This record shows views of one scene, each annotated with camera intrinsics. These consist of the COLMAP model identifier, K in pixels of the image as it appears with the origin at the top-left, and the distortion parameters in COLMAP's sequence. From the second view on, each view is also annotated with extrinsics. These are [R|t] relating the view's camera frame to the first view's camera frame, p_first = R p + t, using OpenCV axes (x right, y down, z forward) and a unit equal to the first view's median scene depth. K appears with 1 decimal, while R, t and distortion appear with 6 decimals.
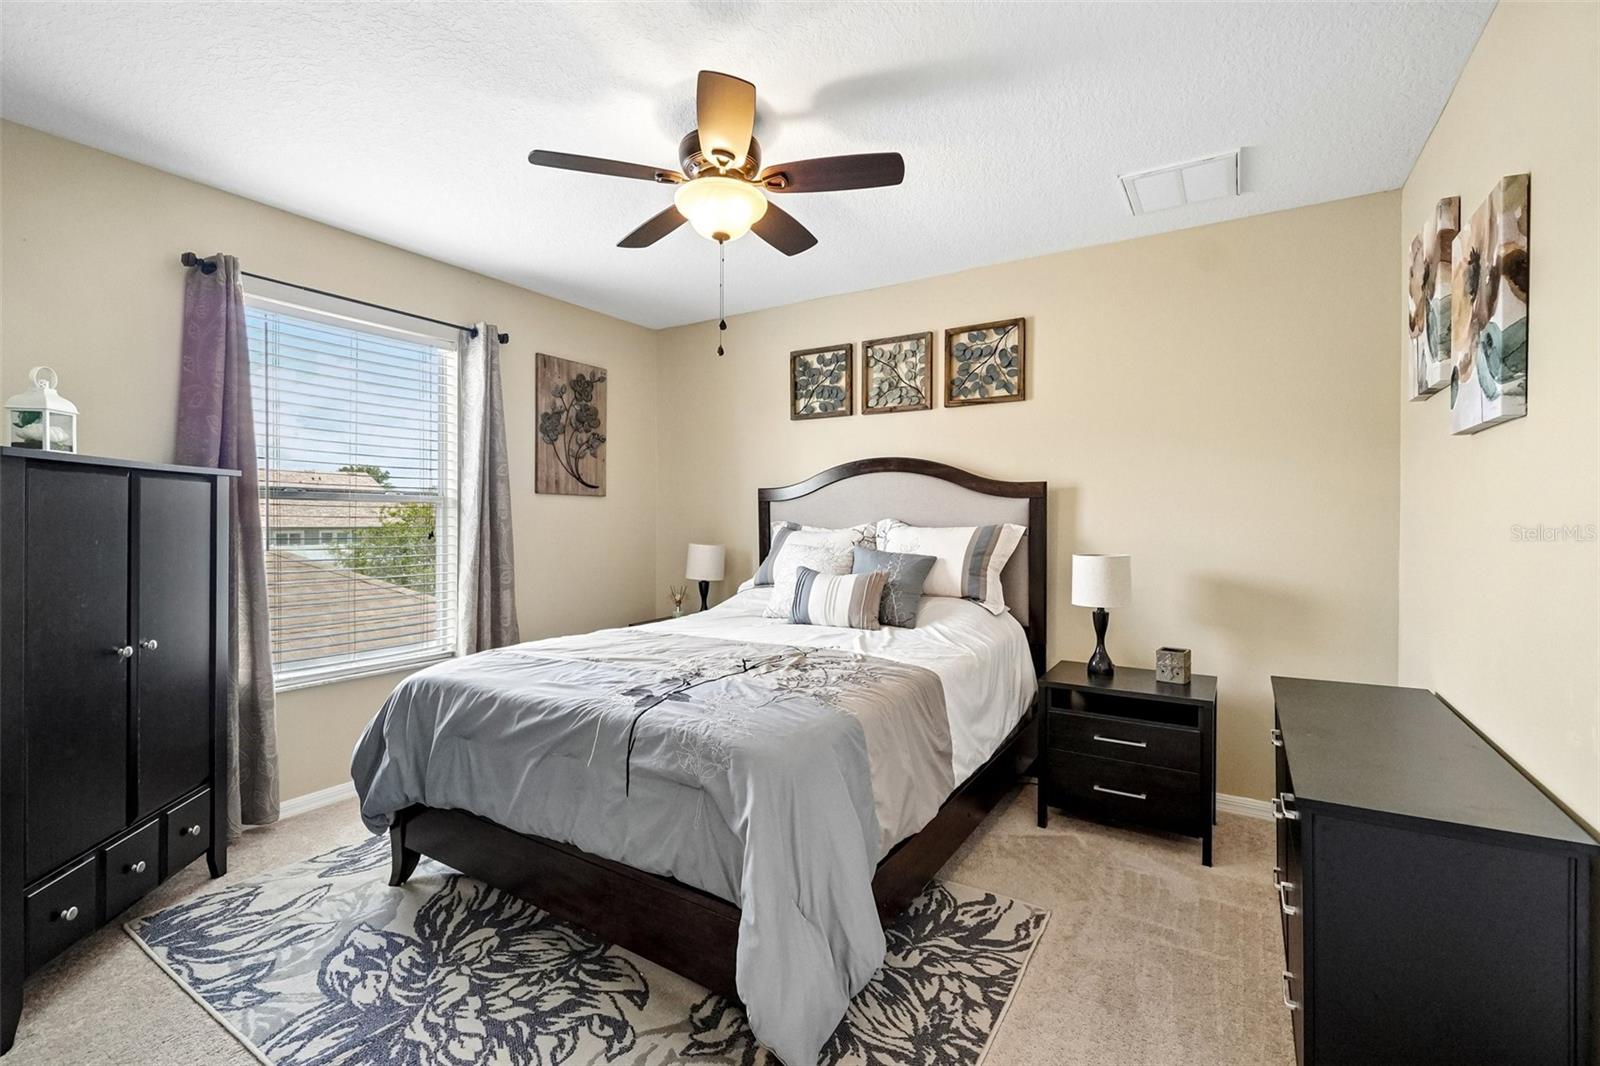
lens RADIAL K [[707.1, 0, 800.0], [0, 707.1, 533.0], [0, 0, 1]] dist [-0.000951, -0.000803]
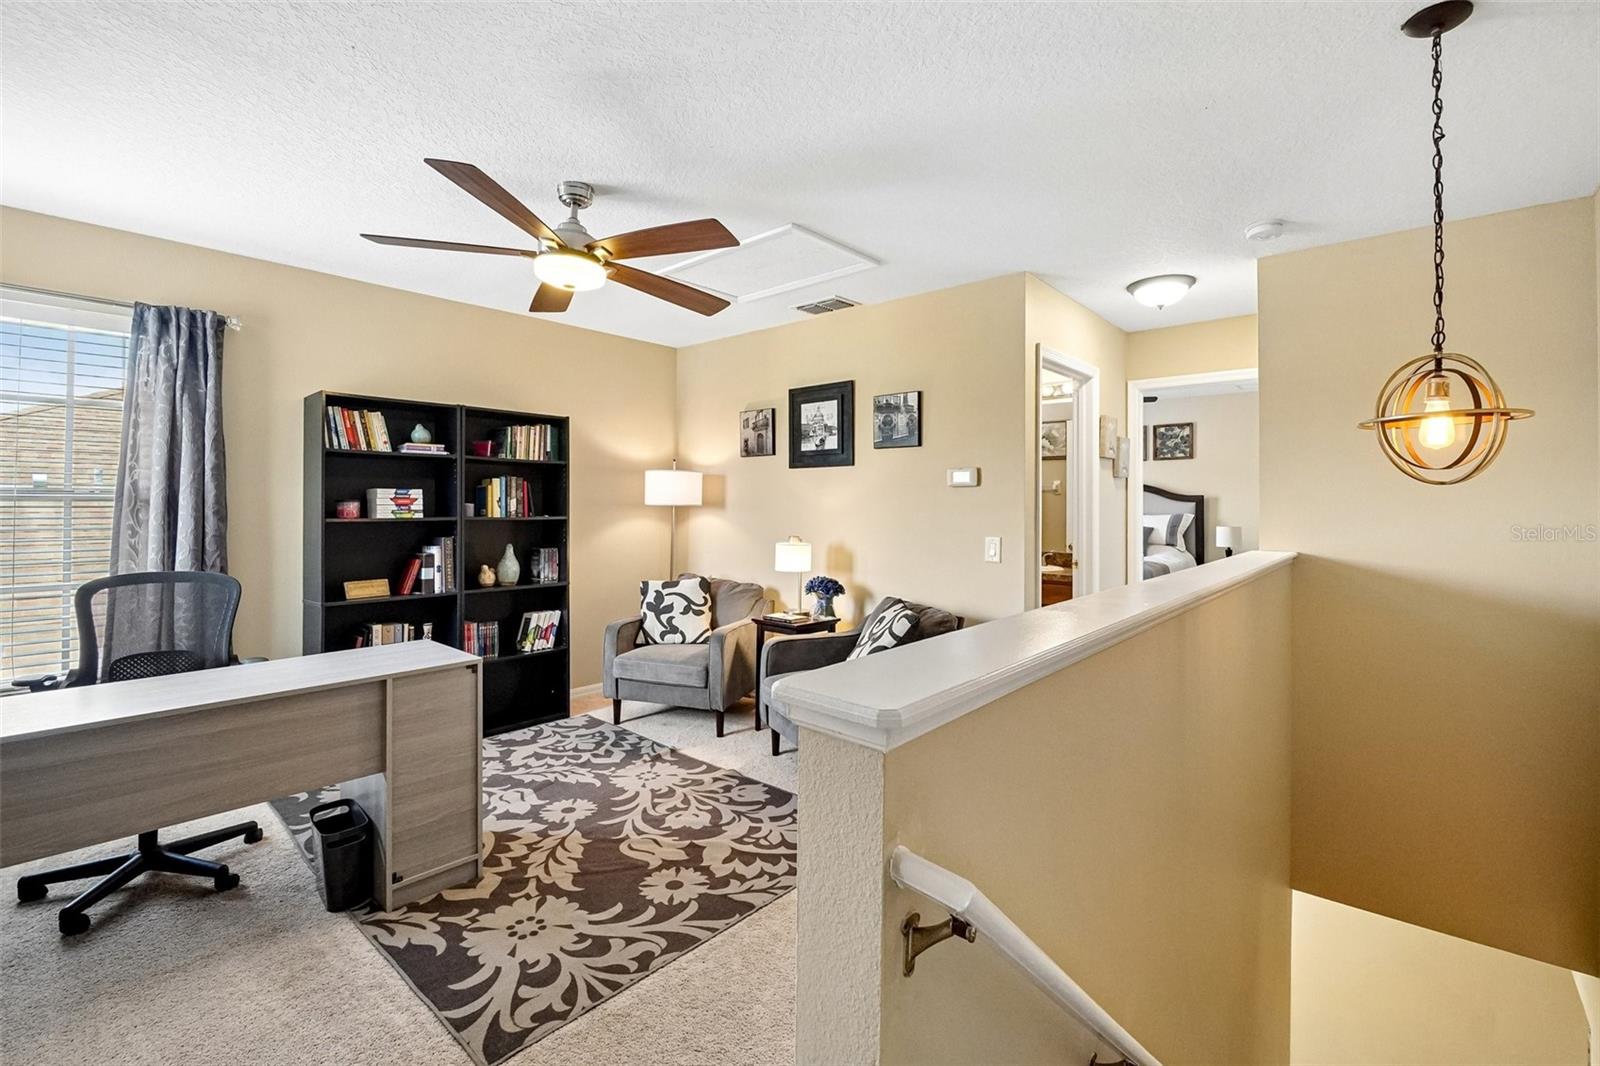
lens RADIAL K [[709.4, 0, 802.1], [0, 709.4, 500.6], [0, 0, 1]] dist [0.000494, 0.000226]
pose [[0.988118, -0.003308, -0.153660, -0.542347], [0.001215, 0.999905, -0.013714, -0.022575], [0.153691, 0.013364, 0.988029, -1.367197]]
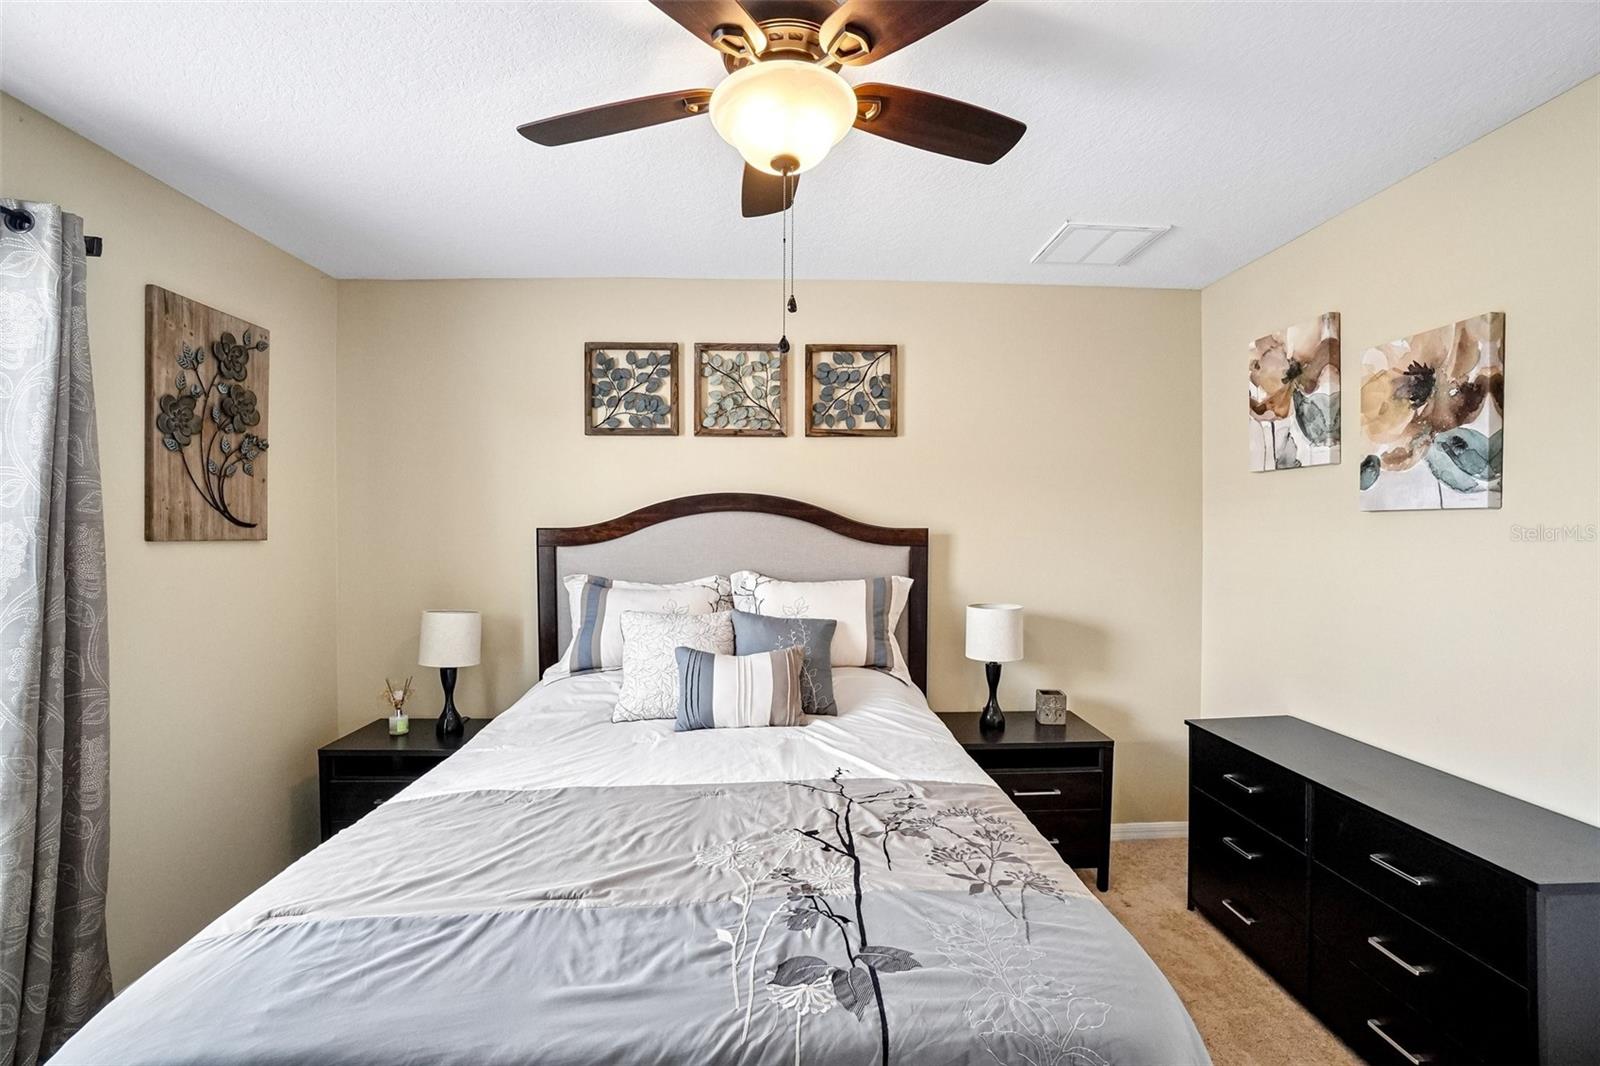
lens RADIAL K [[720.0, 0, 809.9], [0, 720.0, 541.5], [0, 0, 1]] dist [-0.061440, 0.020629]
pose [[0.822931, -0.012331, 0.568008, -0.278504], [0.013618, 0.999905, 0.001977, -0.054420], [-0.567979, 0.006108, 0.823021, 0.295592]]
